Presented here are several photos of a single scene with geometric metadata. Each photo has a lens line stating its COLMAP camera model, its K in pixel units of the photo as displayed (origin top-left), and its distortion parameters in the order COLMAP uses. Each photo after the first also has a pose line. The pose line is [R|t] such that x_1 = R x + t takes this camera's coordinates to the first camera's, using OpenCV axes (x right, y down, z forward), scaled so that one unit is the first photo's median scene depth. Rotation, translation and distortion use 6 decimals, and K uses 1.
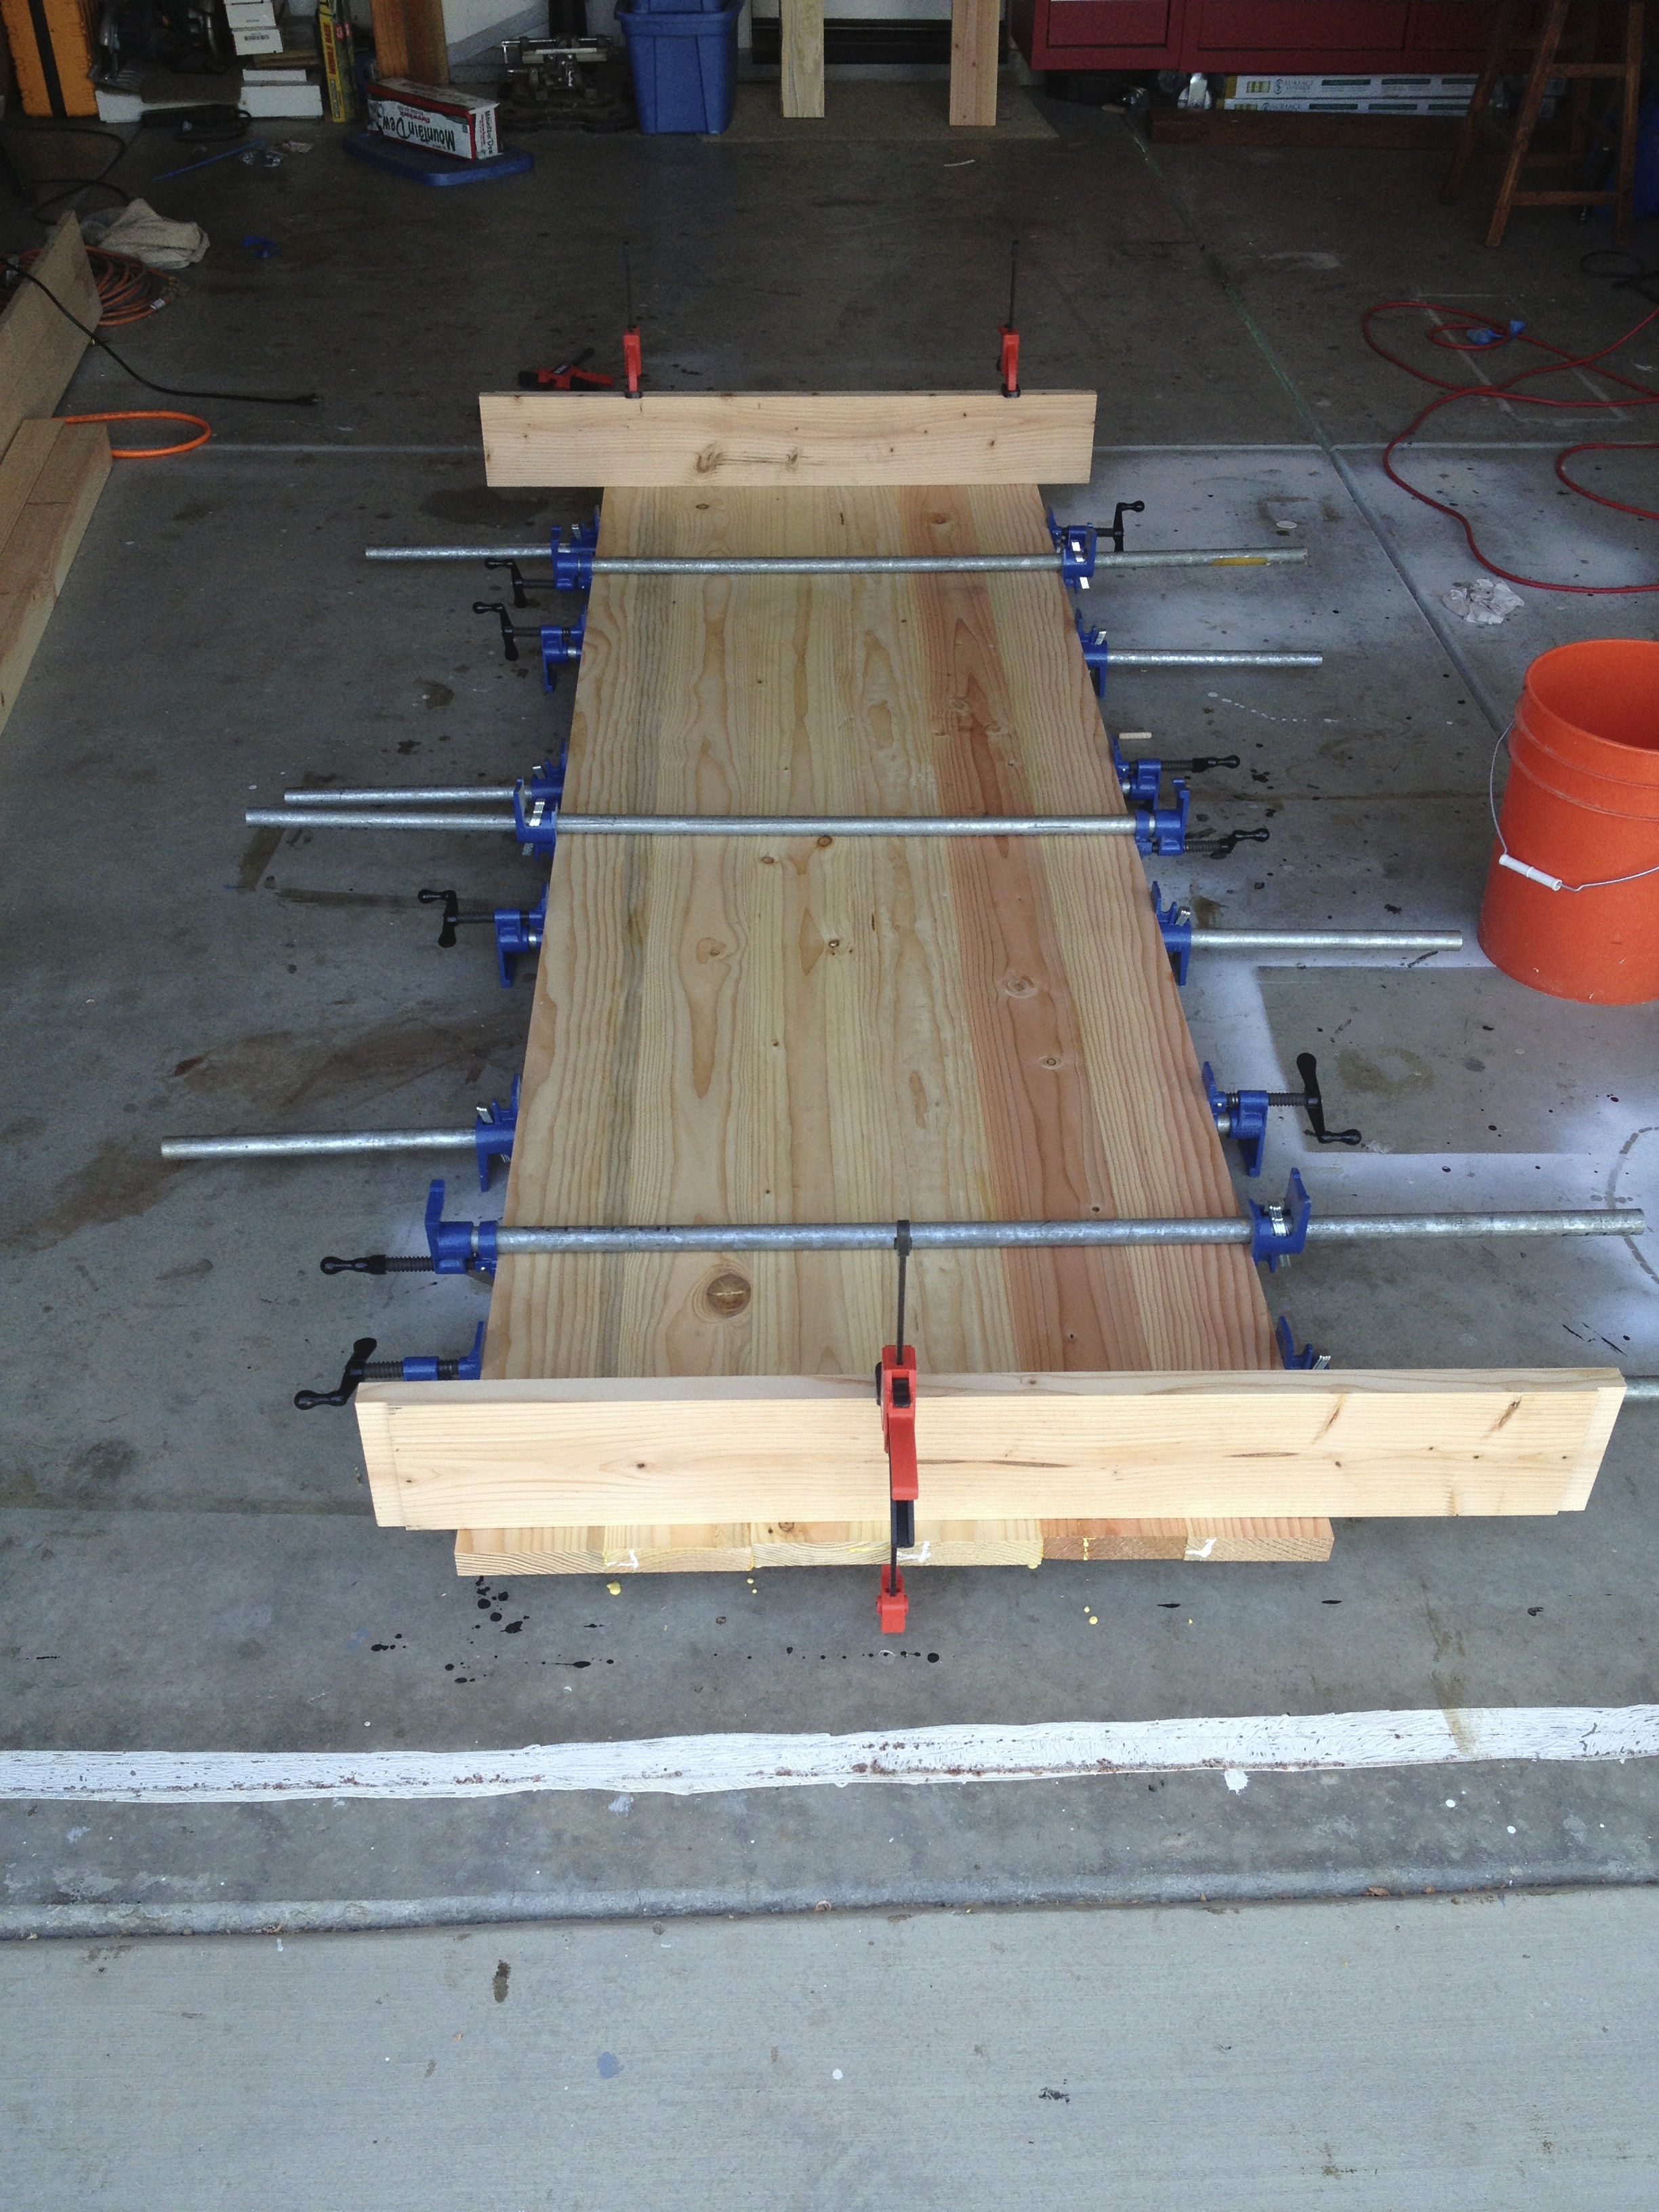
lens RADIAL K [[2062.9, 0, 839.8], [0, 2062.9, 1125.9], [0, 0, 1]] dist [0.139991, -0.319539]
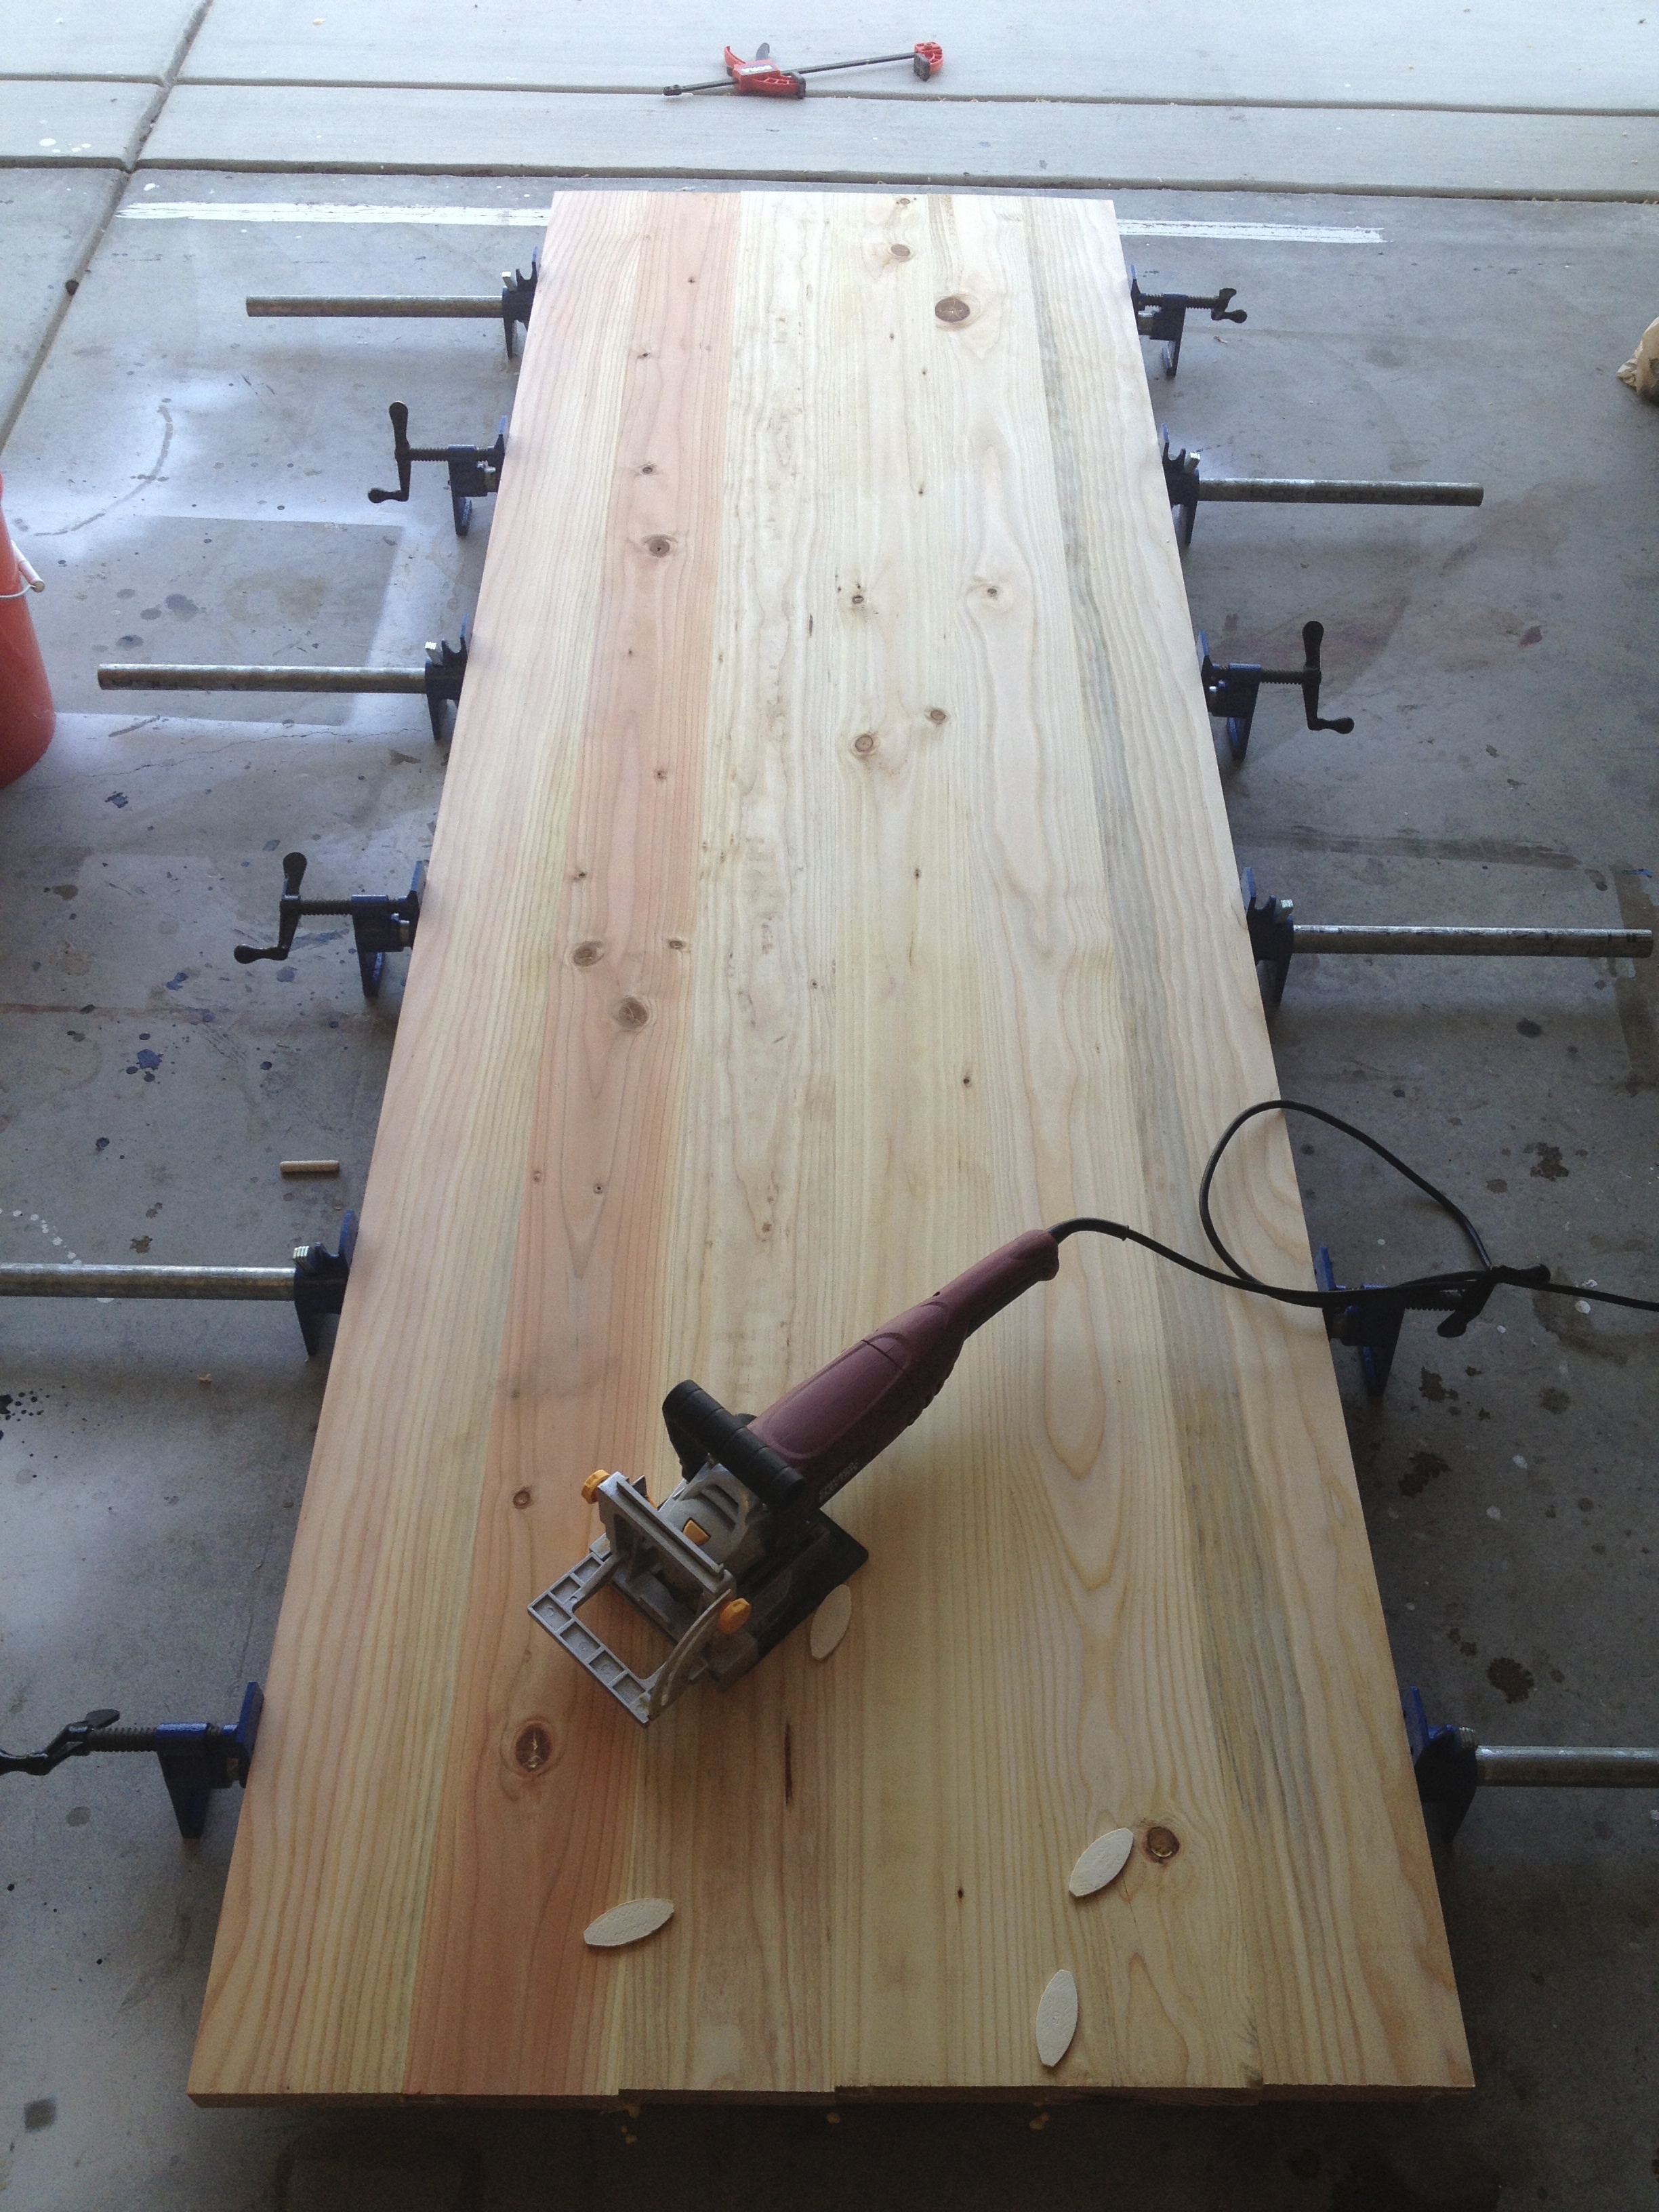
lens RADIAL K [[2074.0, 0, 839.2], [0, 2074.0, 1109.2], [0, 0, 1]] dist [0.120901, -0.276431]
pose [[-0.998738, -0.050038, -0.004225, -0.002015], [-0.007032, 0.056059, 0.998403, -0.929648], [-0.049721, 0.997173, -0.056340, 1.225935]]
